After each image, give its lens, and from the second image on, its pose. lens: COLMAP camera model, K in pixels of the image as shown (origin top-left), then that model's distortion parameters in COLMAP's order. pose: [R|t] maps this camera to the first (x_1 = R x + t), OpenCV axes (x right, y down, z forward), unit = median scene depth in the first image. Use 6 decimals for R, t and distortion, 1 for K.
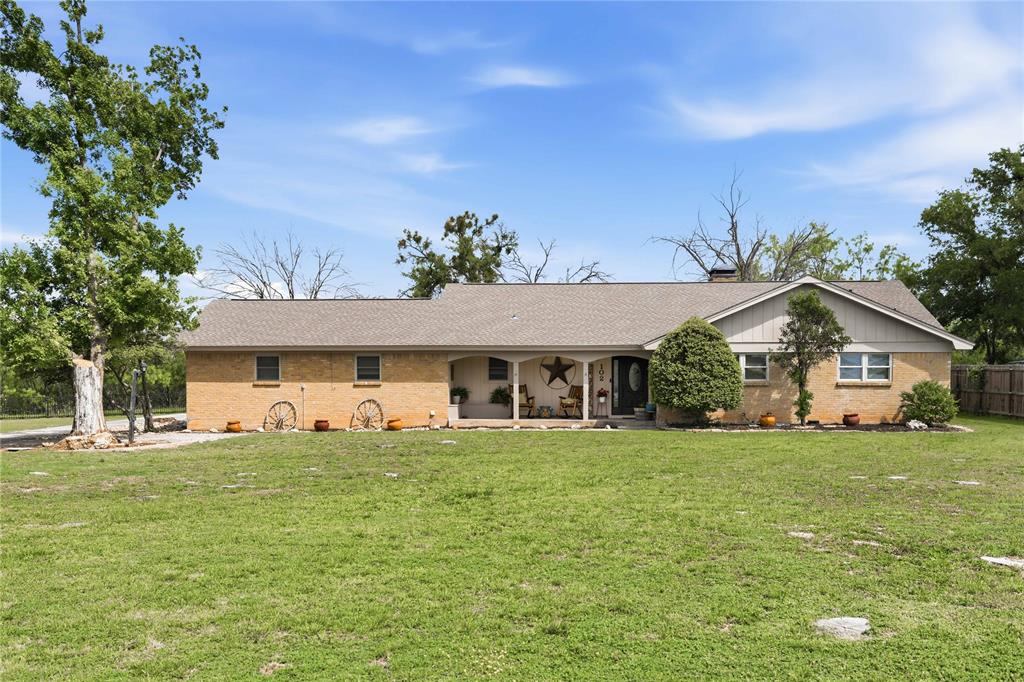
lens RADIAL K [[1036.4, 0, 512.0], [0, 1036.4, 342.6], [0, 0, 1]] dist [-0.002307, 0.000000]
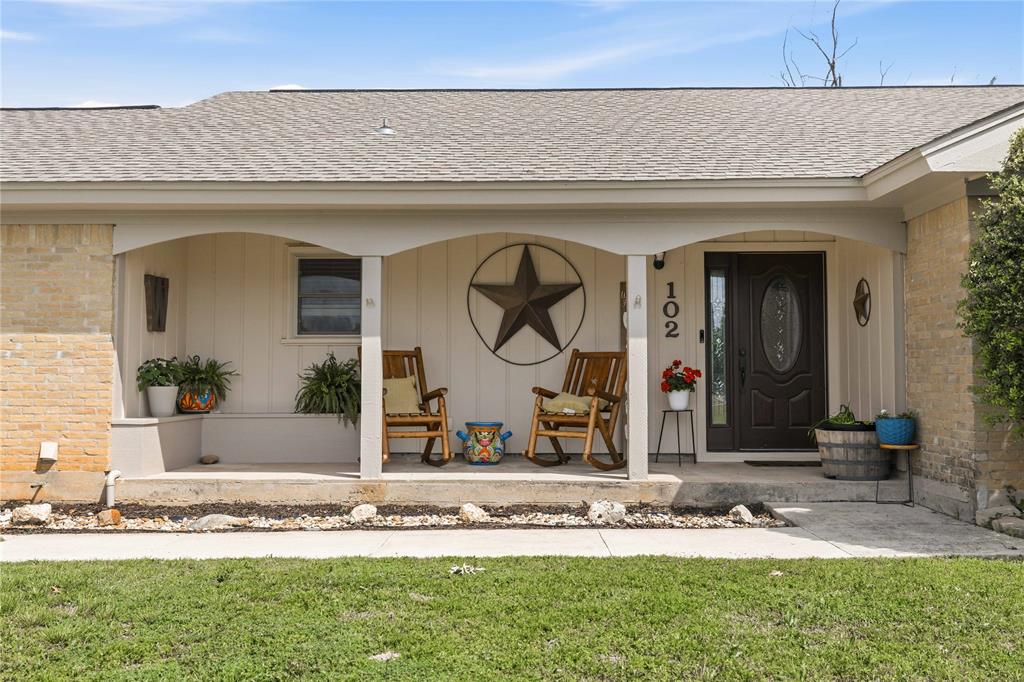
lens RADIAL K [[1036.4, 0, 511.5], [0, 1036.4, 340.5], [0, 0, 1]] dist [-0.002307, 0.000000]
pose [[0.998358, 0.002103, 0.057249, 0.023148], [-0.001683, 0.999971, -0.007385, 0.040866], [-0.057263, 0.007276, 0.998333, 0.715928]]
